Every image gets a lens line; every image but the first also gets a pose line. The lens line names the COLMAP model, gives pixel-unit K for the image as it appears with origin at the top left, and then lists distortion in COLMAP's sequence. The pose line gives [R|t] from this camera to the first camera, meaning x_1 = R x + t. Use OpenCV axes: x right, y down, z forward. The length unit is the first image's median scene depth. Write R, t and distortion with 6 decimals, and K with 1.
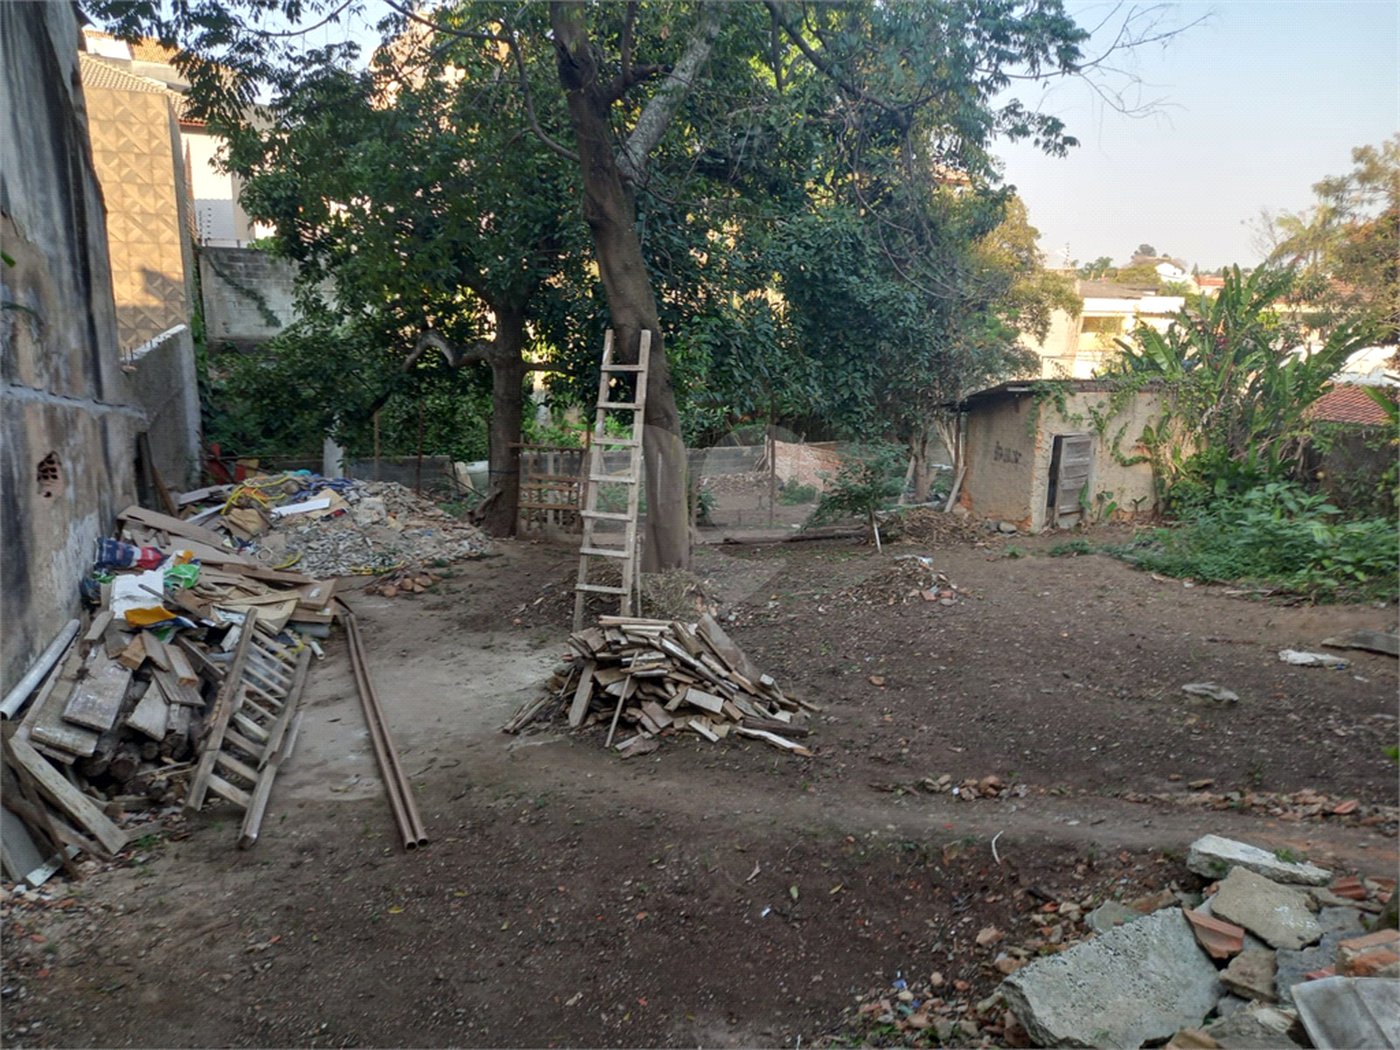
lens RADIAL K [[952.1, 0, 700.0], [0, 952.1, 525.0], [0, 0, 1]] dist [-0.003132, -0.022528]
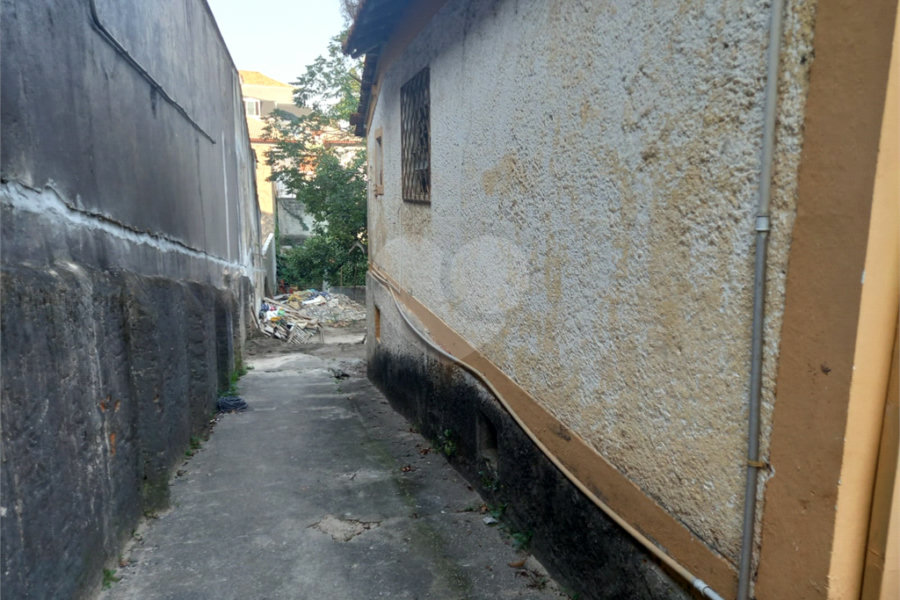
lens RADIAL K [[603.6, 0, 450.0], [0, 603.6, 300.0], [0, 0, 1]] dist [0.002490, -0.023864]
pose [[0.983225, 0.016625, -0.181637, 0.360953], [-0.026629, 0.998251, -0.052777, 0.066140], [0.180442, 0.056728, 0.981948, -0.803403]]
